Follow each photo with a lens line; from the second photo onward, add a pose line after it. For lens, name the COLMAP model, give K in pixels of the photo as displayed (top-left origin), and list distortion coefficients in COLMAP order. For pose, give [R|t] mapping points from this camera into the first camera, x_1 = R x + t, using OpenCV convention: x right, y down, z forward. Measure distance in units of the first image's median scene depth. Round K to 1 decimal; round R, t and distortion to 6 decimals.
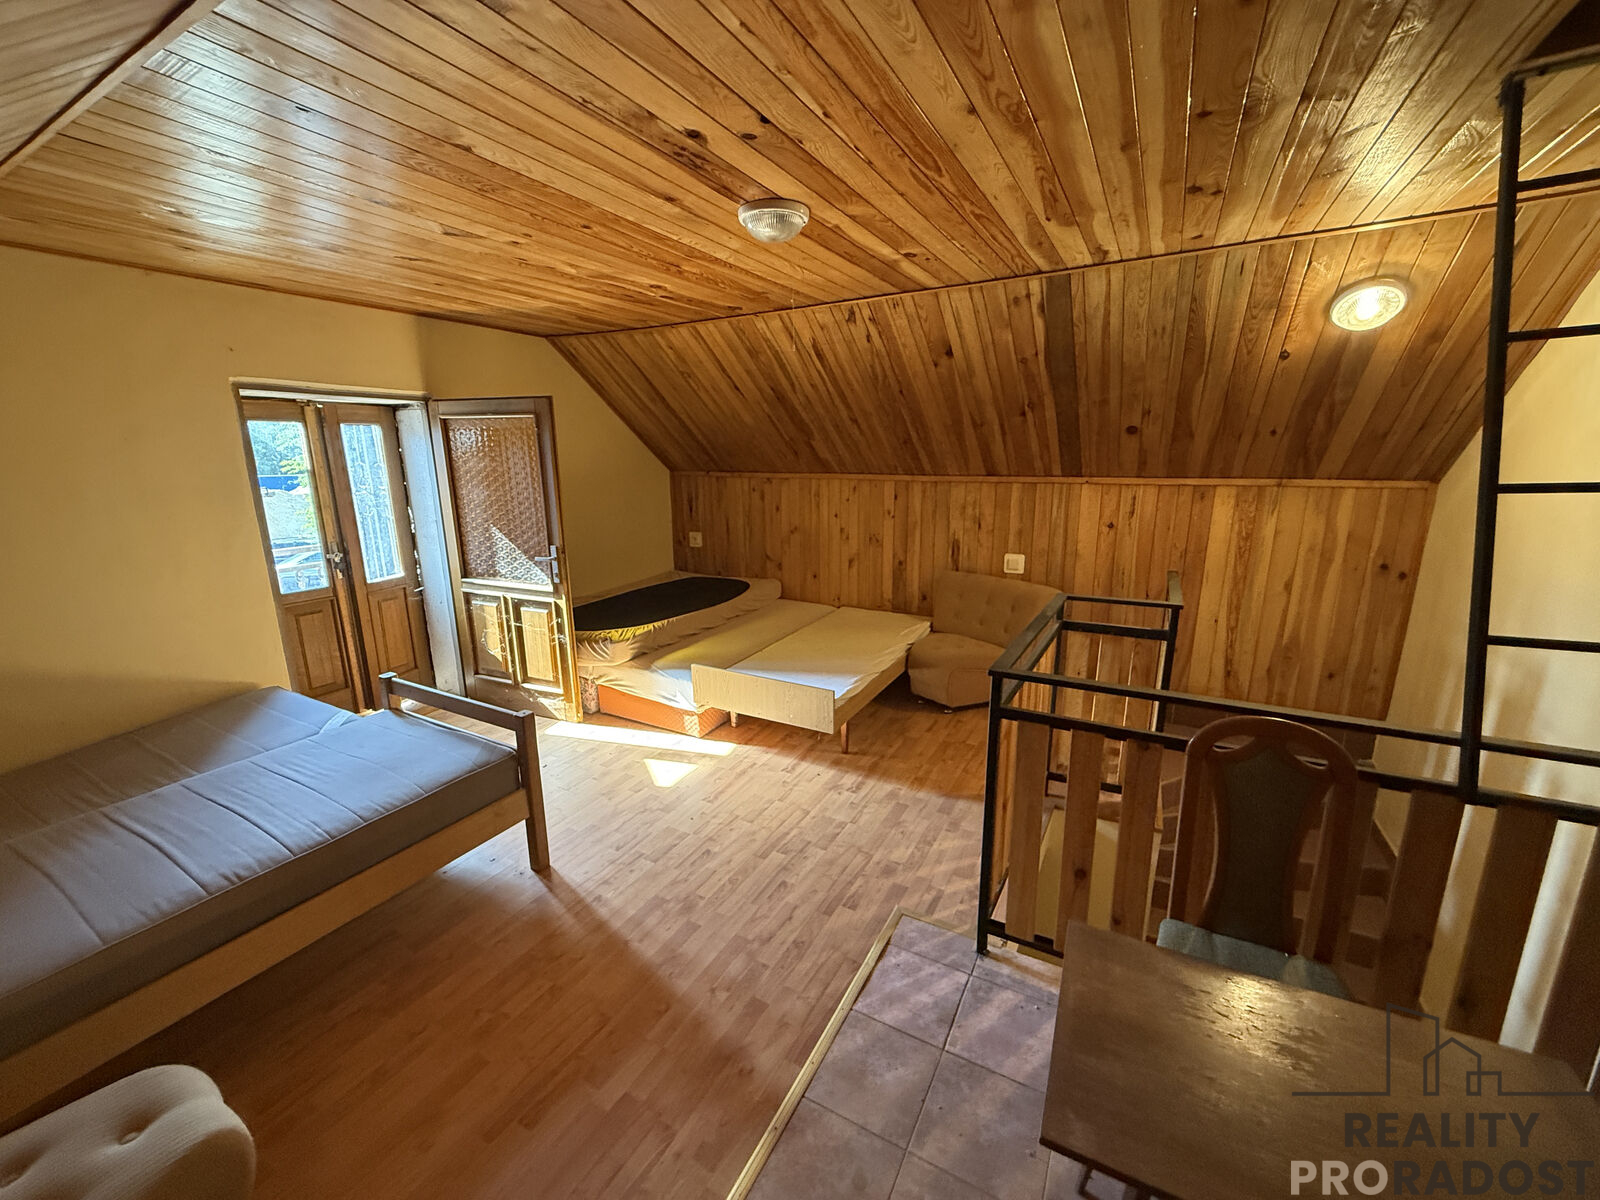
lens RADIAL K [[637.2, 0, 795.2], [0, 637.2, 605.3], [0, 0, 1]] dist [-0.000399, -0.000080]
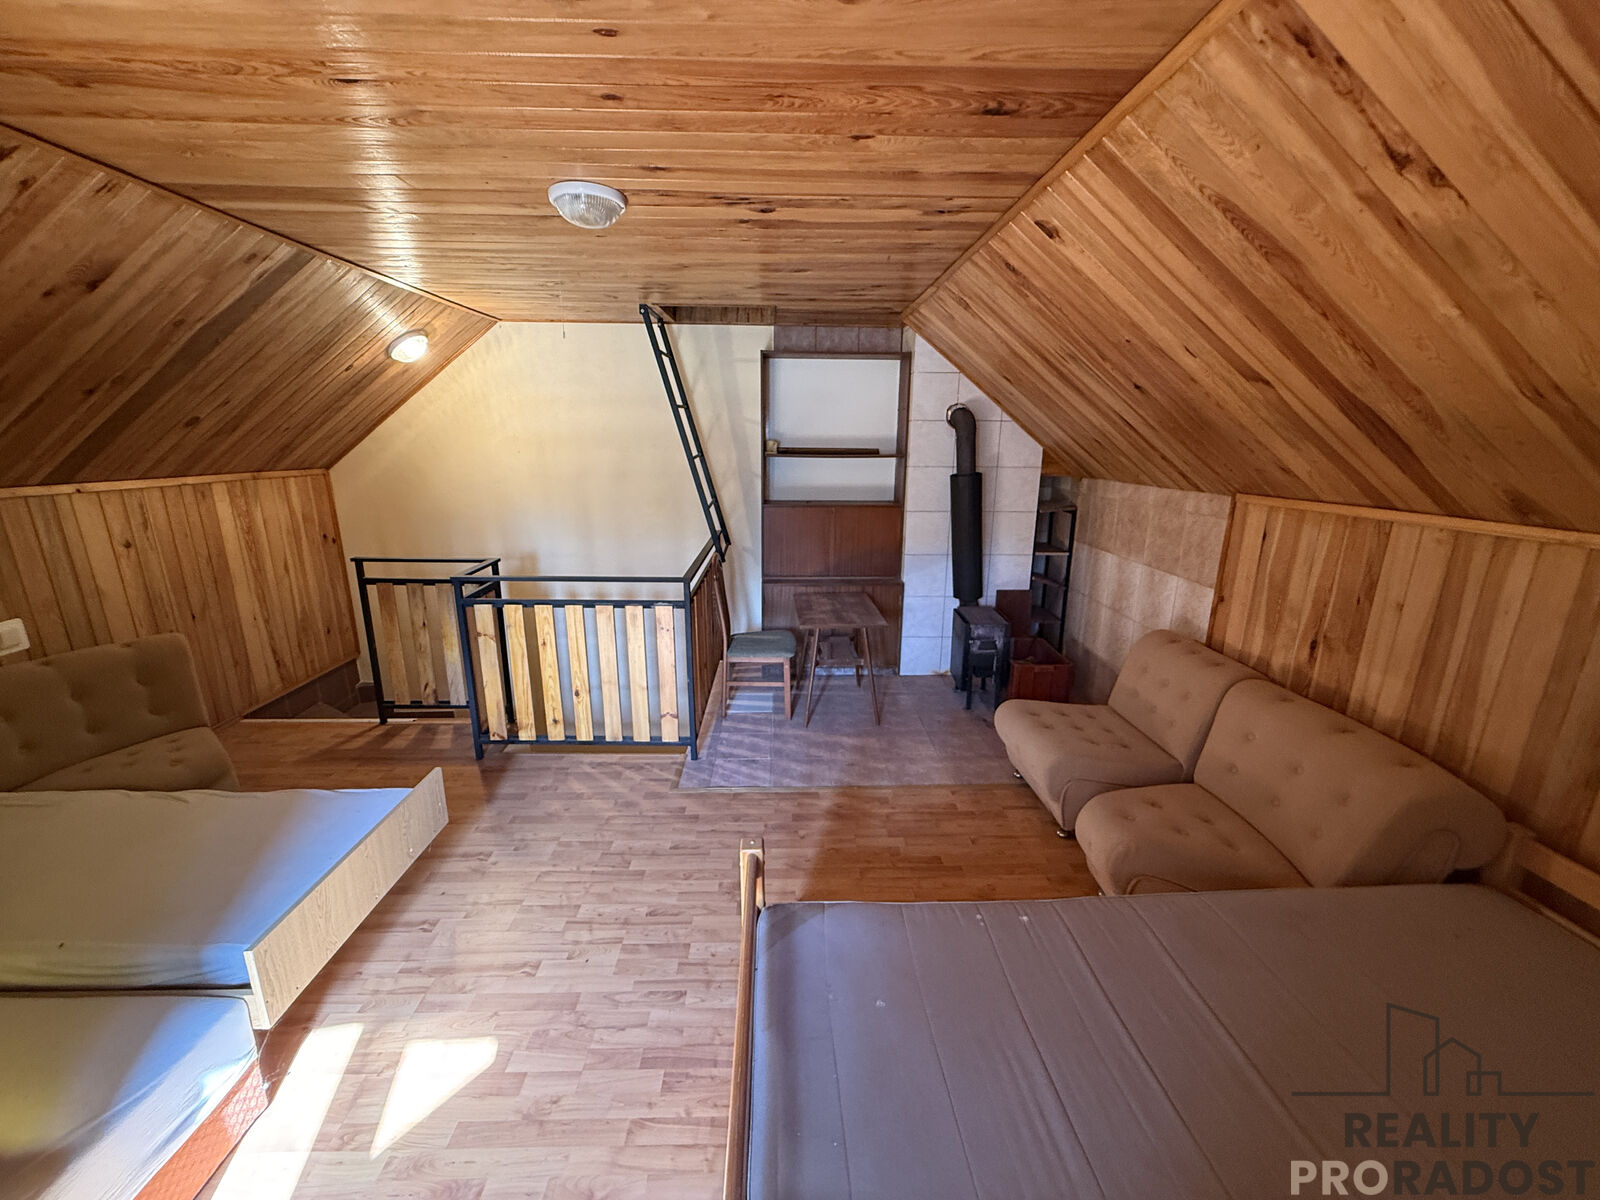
lens RADIAL K [[637.2, 0, 795.5], [0, 637.2, 599.9], [0, 0, 1]] dist [-0.000399, -0.000080]
pose [[-0.511291, -0.203996, 0.834846, -0.773148], [0.198037, 0.917310, 0.345431, -0.233350], [-0.836279, 0.341946, -0.428614, 0.939968]]
